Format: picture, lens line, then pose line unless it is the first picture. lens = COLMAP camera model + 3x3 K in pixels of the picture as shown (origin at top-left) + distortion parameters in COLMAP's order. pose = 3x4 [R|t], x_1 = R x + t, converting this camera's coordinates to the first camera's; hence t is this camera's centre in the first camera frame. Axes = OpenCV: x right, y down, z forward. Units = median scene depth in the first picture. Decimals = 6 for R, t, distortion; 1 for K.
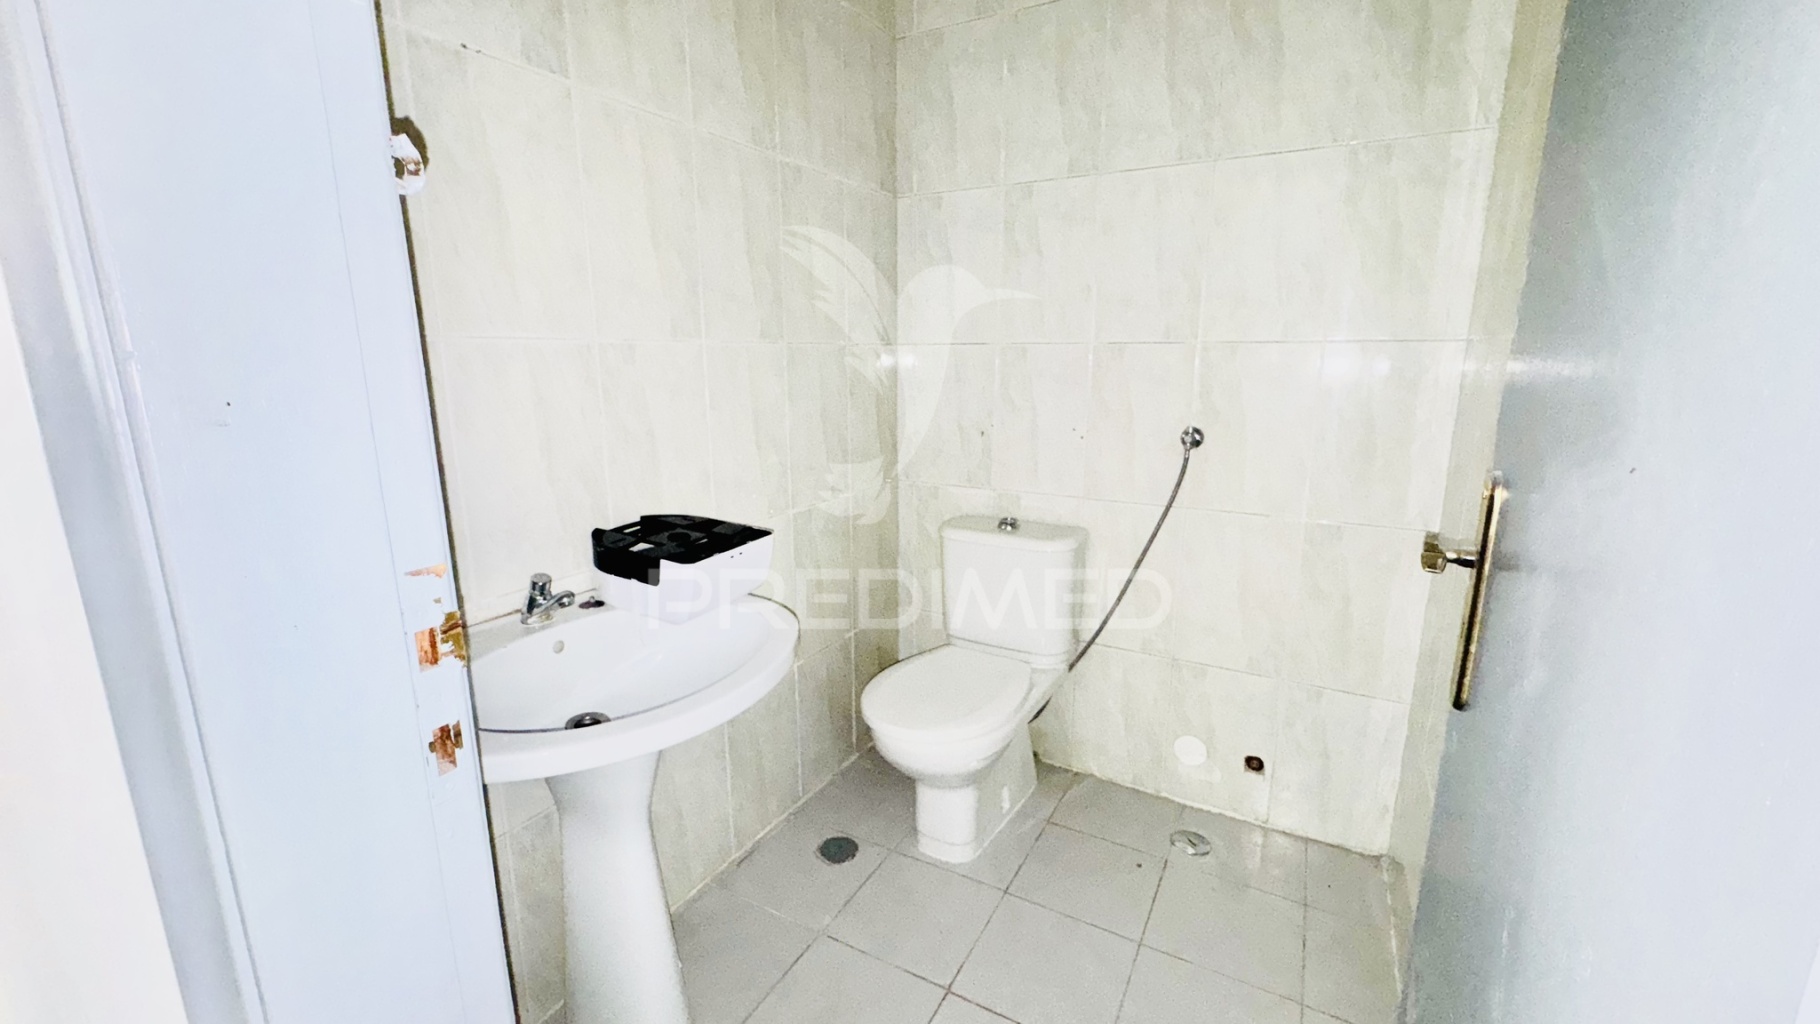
lens RADIAL K [[732.8, 0, 910.0], [0, 732.8, 512.0], [0, 0, 1]] dist [0.001893, 0.000095]
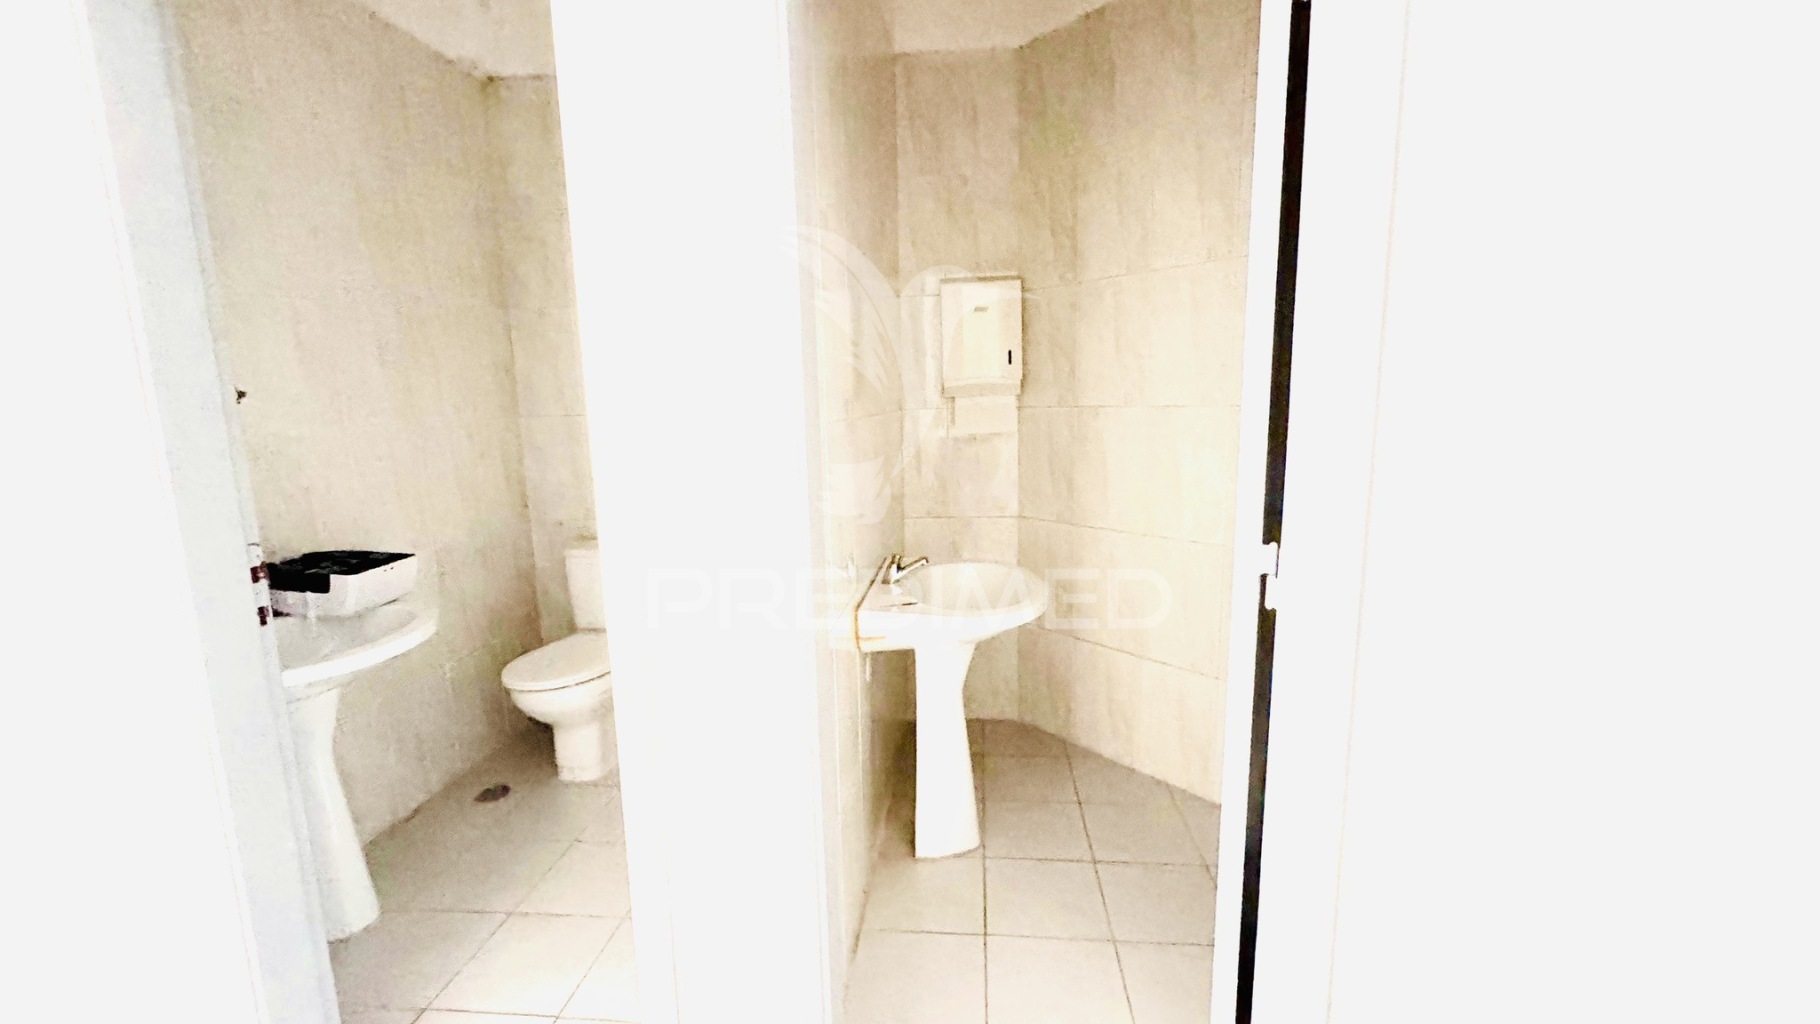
lens RADIAL K [[739.0, 0, 913.0], [0, 739.0, 502.2], [0, 0, 1]] dist [0.000692, 0.000041]
pose [[0.914199, -0.084004, 0.396463, 0.110734], [0.111508, 0.992661, -0.046795, 0.079086], [-0.389623, 0.086989, 0.916857, -0.575753]]
